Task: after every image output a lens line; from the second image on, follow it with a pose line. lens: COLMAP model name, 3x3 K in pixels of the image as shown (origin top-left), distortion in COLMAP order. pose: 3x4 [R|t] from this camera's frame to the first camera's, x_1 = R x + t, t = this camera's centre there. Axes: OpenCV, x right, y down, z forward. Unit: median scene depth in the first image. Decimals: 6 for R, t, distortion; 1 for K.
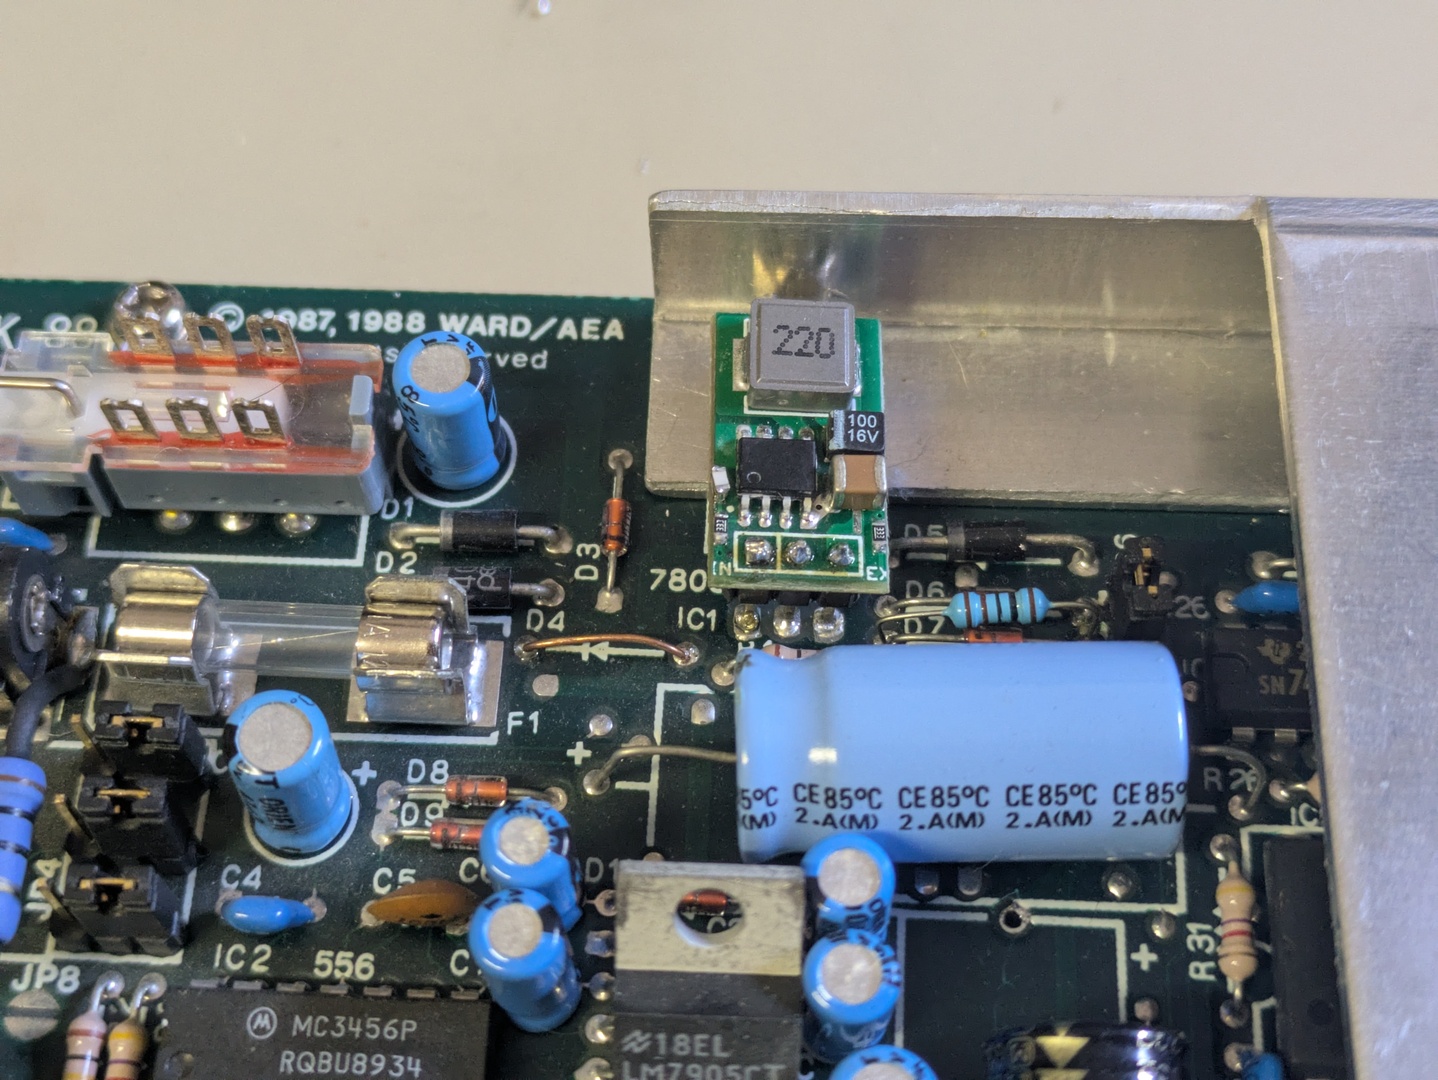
lens RADIAL K [[2170.7, 0, 720.0], [0, 2170.7, 540.2], [0, 0, 1]] dist [-0.042144, 0.000000]
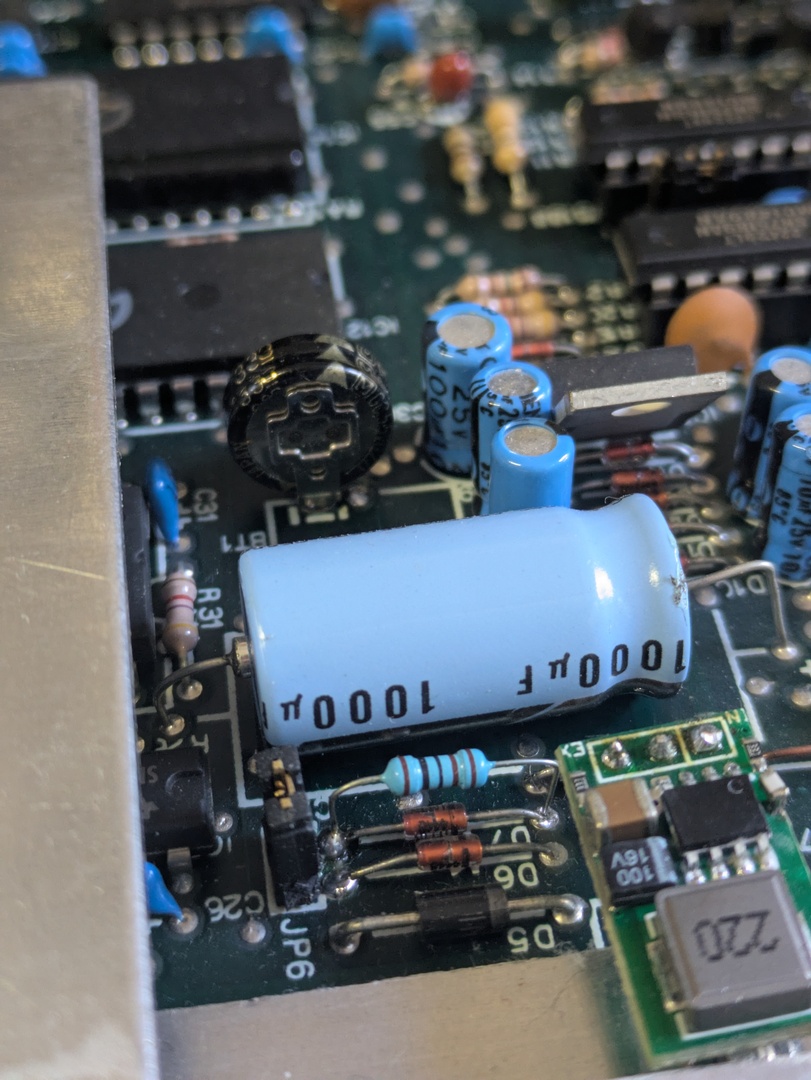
lens RADIAL K [[1630.3, 0, 406.1], [0, 1630.3, 540.0], [0, 0, 1]] dist [-0.042144, 0.000000]
pose [[-0.981610, 0.166387, -0.093585, 0.191536], [-0.144858, -0.329931, 0.932825, -0.588541], [0.124333, 0.929226, 0.347966, 0.670346]]
